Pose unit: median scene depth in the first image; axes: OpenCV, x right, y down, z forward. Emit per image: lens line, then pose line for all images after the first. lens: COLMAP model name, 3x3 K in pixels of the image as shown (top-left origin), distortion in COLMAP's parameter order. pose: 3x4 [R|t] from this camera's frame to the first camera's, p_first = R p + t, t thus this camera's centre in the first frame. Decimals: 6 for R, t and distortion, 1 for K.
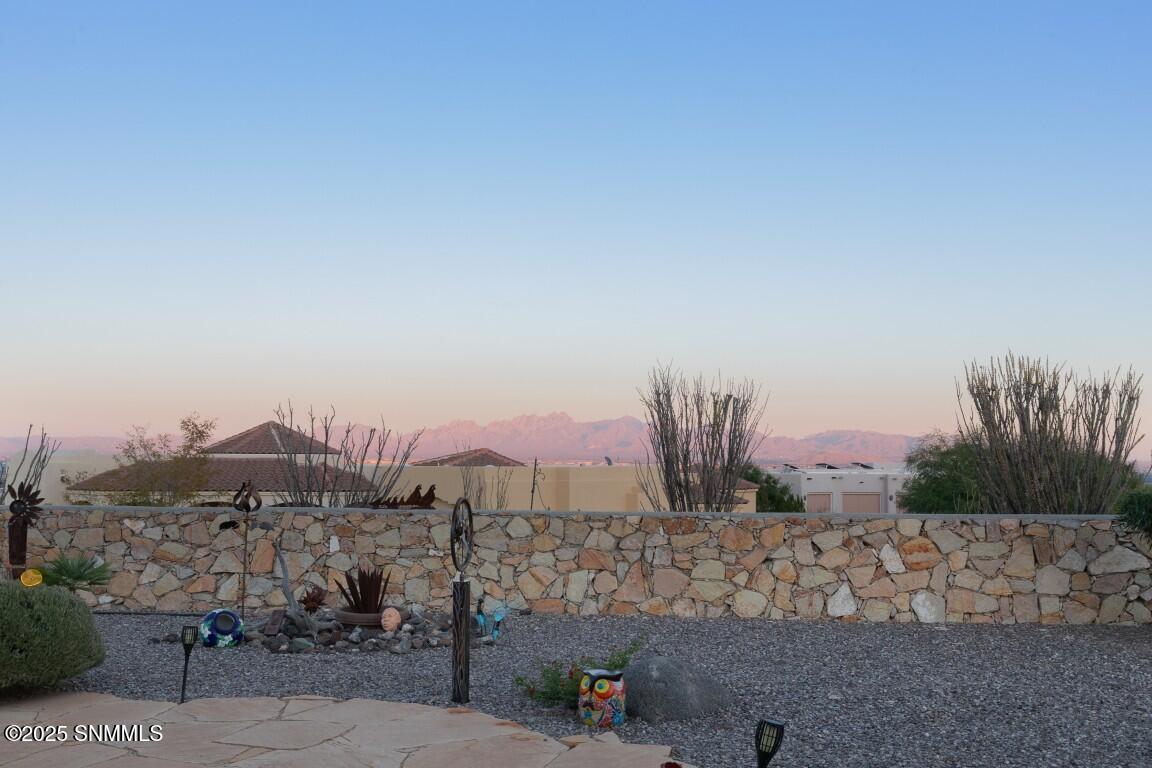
lens RADIAL K [[1101.5, 0, 575.4], [0, 1101.5, 382.5], [0, 0, 1]] dist [-0.015084, 0.000000]
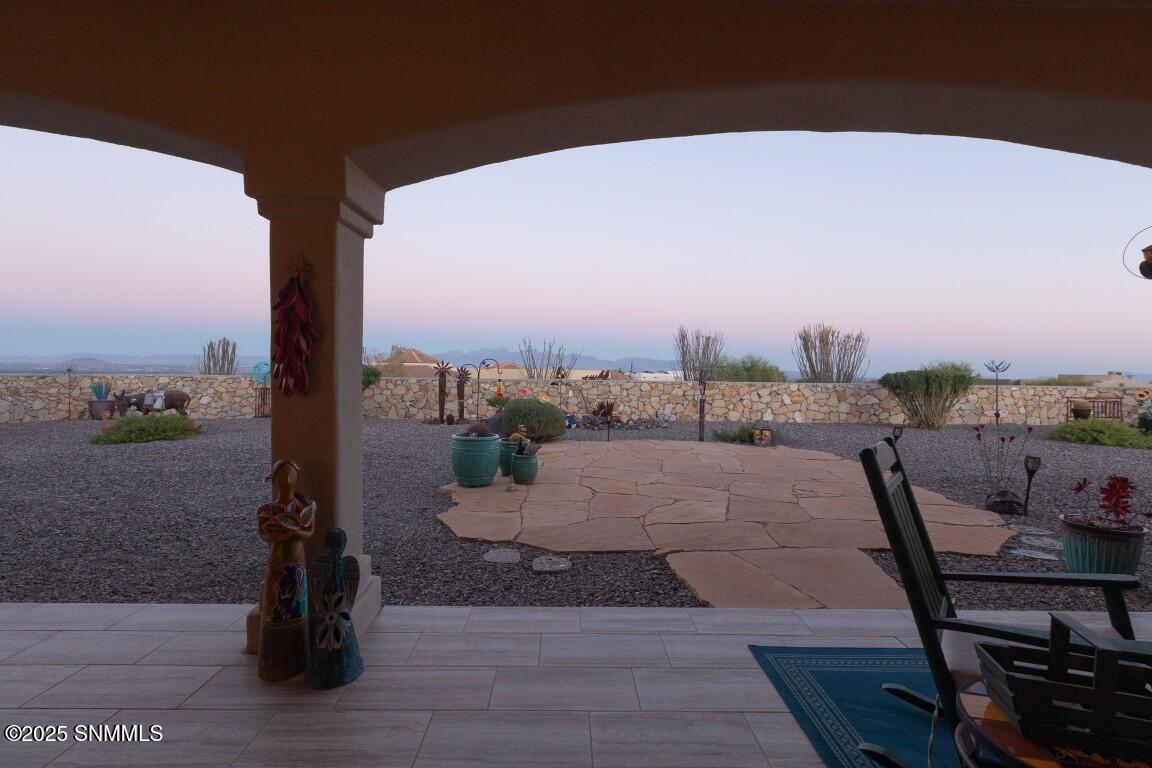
lens RADIAL K [[518.7, 0, 576.5], [0, 518.7, 384.9], [0, 0, 1]] dist [-0.000424, -0.000002]
pose [[0.992319, 0.005839, 0.123570, -0.370252], [-0.018096, 0.994992, 0.098301, 0.012026], [-0.122378, -0.099782, 0.987455, -0.169749]]
